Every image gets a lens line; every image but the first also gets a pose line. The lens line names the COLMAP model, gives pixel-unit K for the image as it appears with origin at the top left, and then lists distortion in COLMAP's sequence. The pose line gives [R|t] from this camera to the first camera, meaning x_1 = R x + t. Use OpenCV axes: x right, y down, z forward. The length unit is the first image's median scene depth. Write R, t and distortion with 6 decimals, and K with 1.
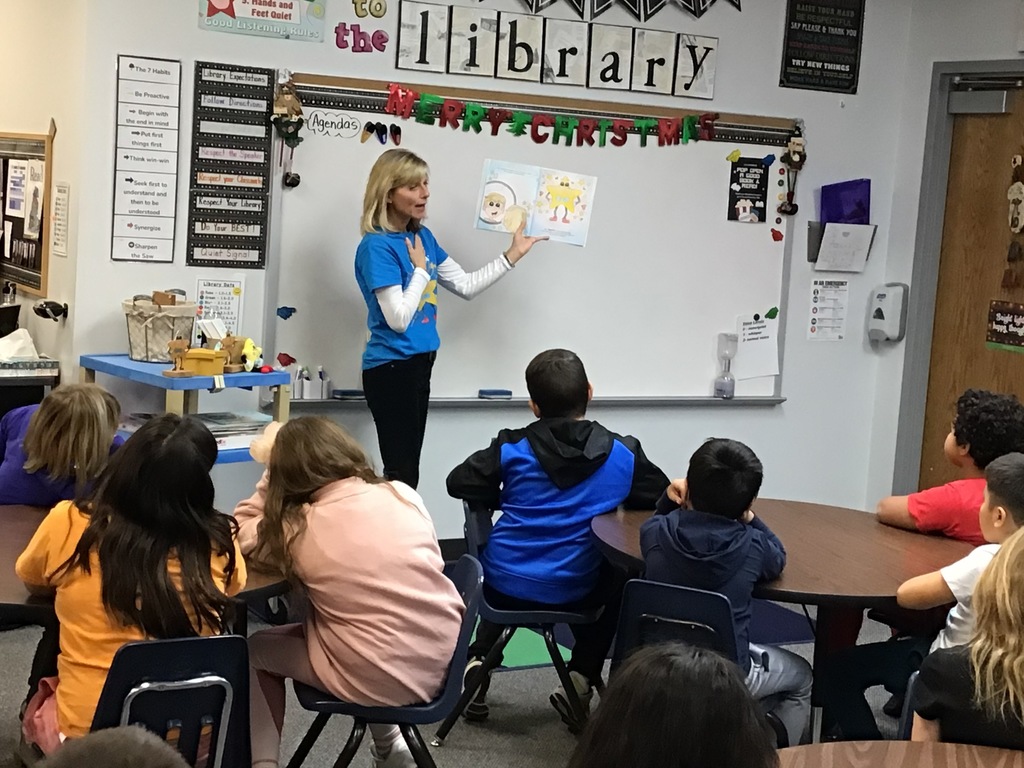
lens RADIAL K [[1798.5, 0, 512.0], [0, 1798.5, 384.0], [0, 0, 1]] dist [-0.001682, 4.582253]
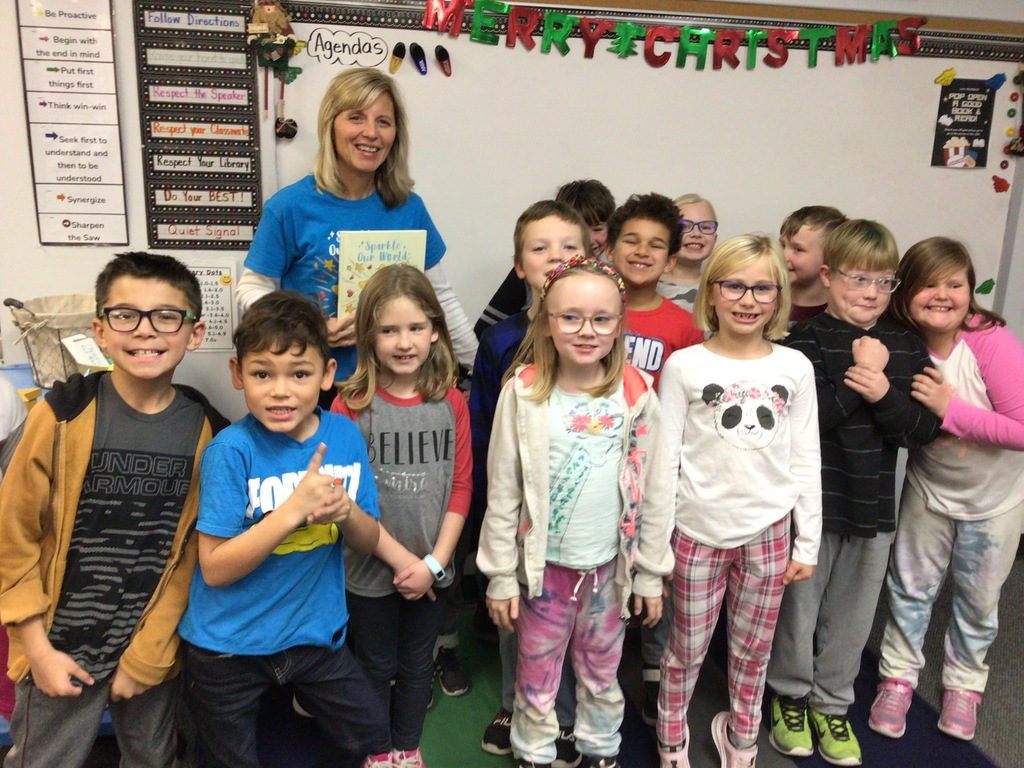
lens RADIAL K [[956.4, 0, 512.0], [0, 956.4, 384.0], [0, 0, 1]] dist [0.091917, -0.108229]
pose [[0.959050, 0.041955, -0.280113, 0.080445], [-0.003596, 0.990692, 0.136073, -0.064114], [0.283215, -0.129494, 0.950274, 0.642004]]
